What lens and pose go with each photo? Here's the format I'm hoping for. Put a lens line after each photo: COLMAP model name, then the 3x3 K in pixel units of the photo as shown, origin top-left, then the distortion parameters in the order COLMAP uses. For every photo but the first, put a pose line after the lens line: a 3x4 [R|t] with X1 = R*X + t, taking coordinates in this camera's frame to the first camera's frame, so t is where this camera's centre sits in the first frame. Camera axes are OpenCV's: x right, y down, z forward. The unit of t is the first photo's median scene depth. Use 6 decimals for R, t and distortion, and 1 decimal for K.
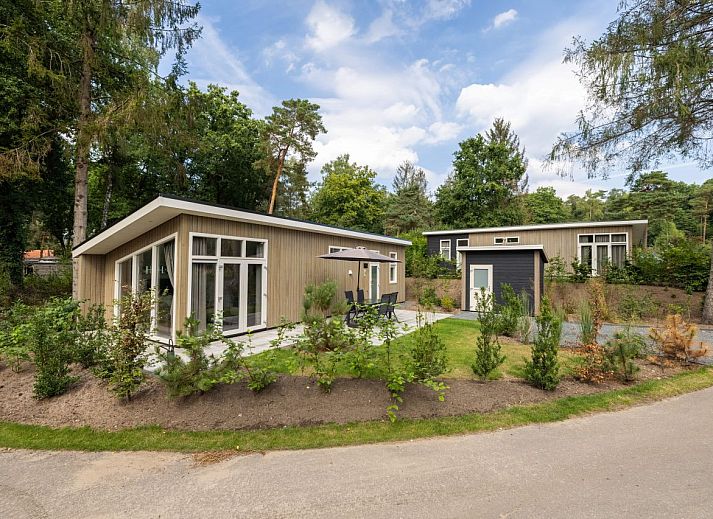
lens RADIAL K [[318.8, 0, 356.5], [0, 318.8, 259.5], [0, 0, 1]] dist [0.000546, 0.014121]
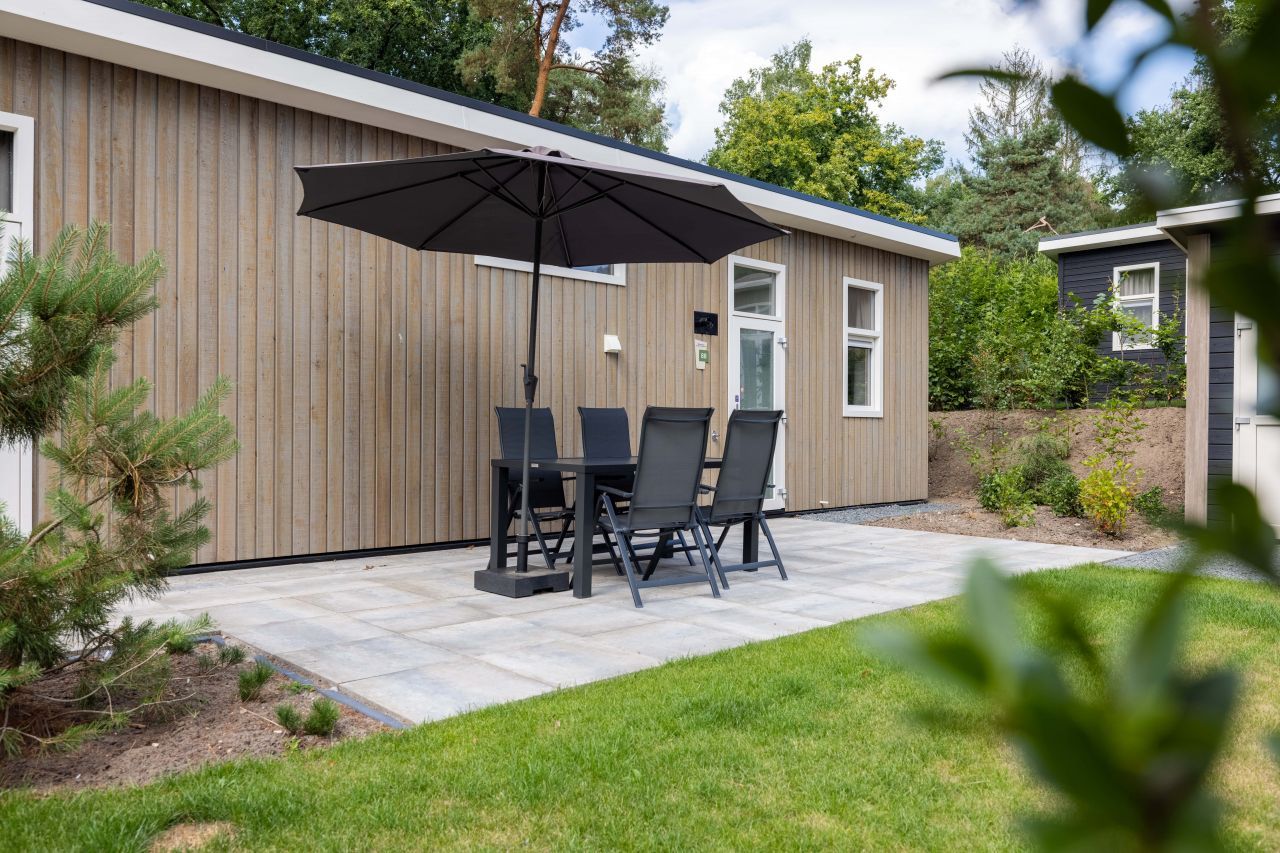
lens RADIAL K [[952.3, 0, 640.0], [0, 952.3, 426.5], [0, 0, 1]] dist [-0.002646, -0.001322]
pose [[0.972238, -0.005085, -0.233938, 0.081631], [0.010316, 0.999723, 0.021144, 0.044551], [0.233766, -0.022970, 0.972021, 0.202882]]
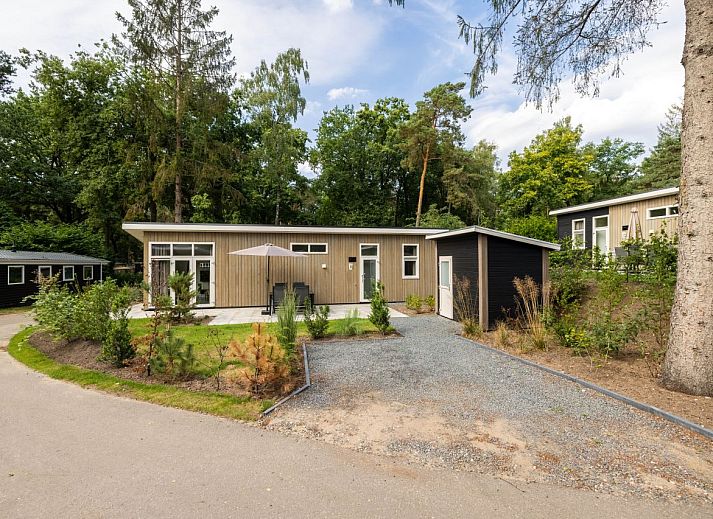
lens RADIAL K [[334.2, 0, 356.5], [0, 334.2, 259.5], [0, 0, 1]] dist [-0.043833, 0.017340]
pose [[0.718674, -0.017278, -0.695132, 0.443566], [0.028963, 0.999567, 0.005099, 0.008264], [0.694743, -0.023798, 0.718864, 0.155612]]
